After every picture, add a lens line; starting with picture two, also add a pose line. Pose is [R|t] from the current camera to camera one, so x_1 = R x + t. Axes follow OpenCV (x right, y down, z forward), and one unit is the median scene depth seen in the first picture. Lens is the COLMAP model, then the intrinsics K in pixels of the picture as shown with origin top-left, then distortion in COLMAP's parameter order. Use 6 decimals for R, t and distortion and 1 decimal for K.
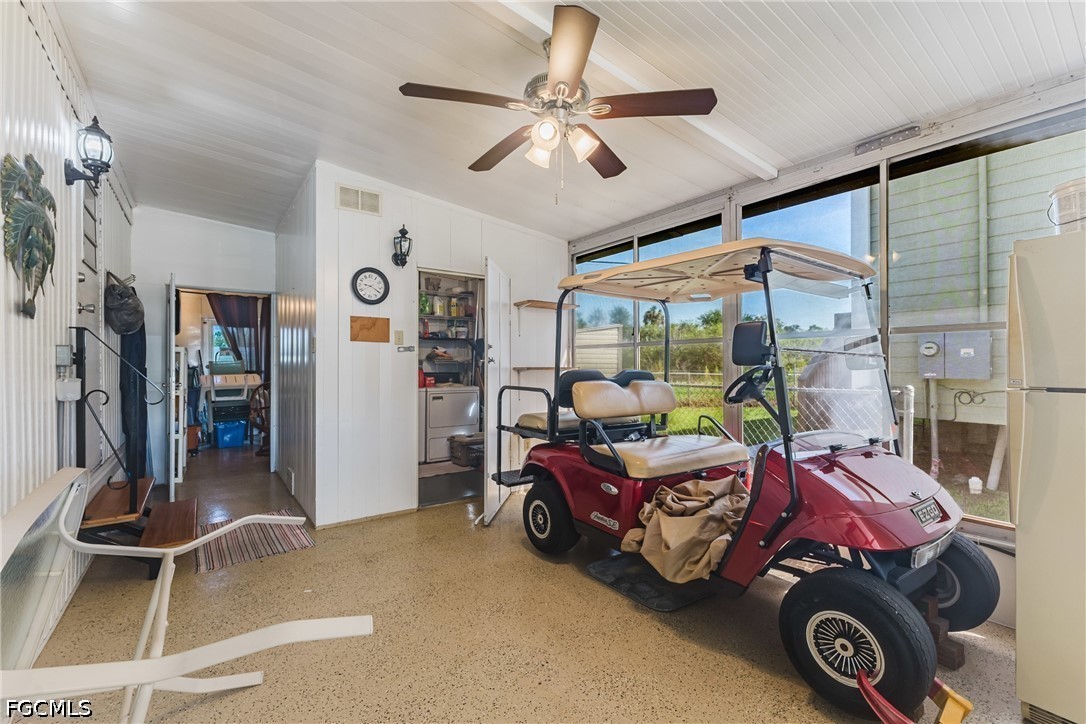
lens RADIAL K [[464.5, 0, 547.6], [0, 464.5, 364.8], [0, 0, 1]] dist [0.002433, -0.000704]
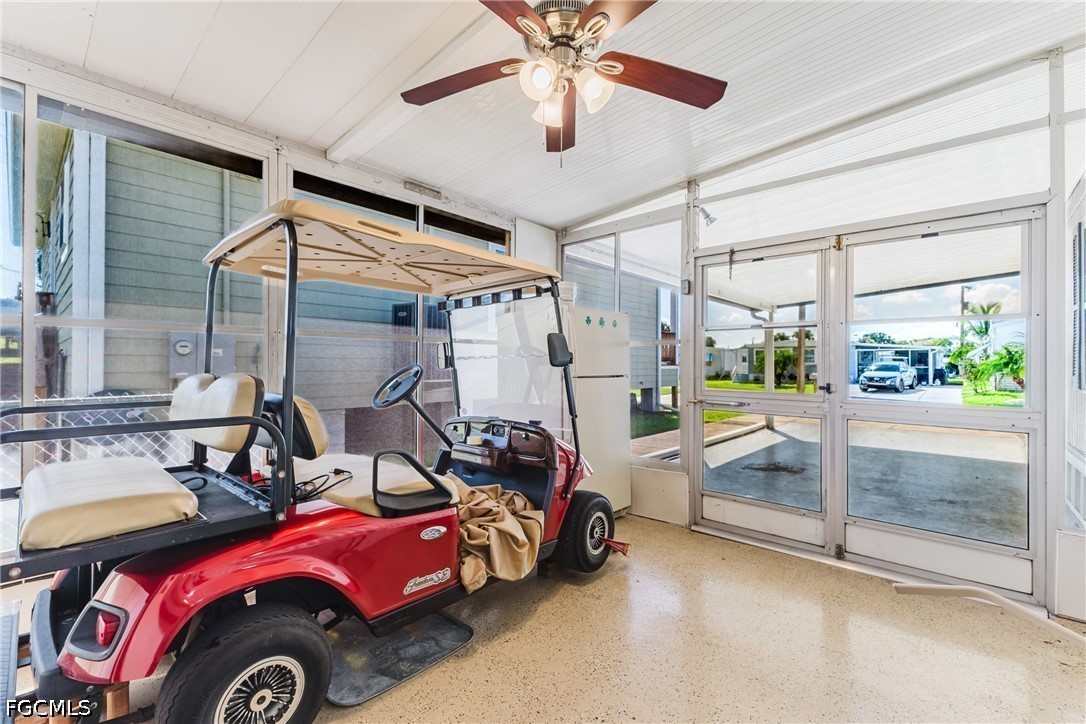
lens RADIAL K [[464.5, 0, 545.9], [0, 464.5, 362.9], [0, 0, 1]] dist [0.002433, -0.000704]
pose [[-0.204184, 0.003727, 0.978925, -0.602723], [-0.000298, 0.999992, -0.003869, -0.000550], [-0.978932, -0.001081, -0.204181, 0.938779]]
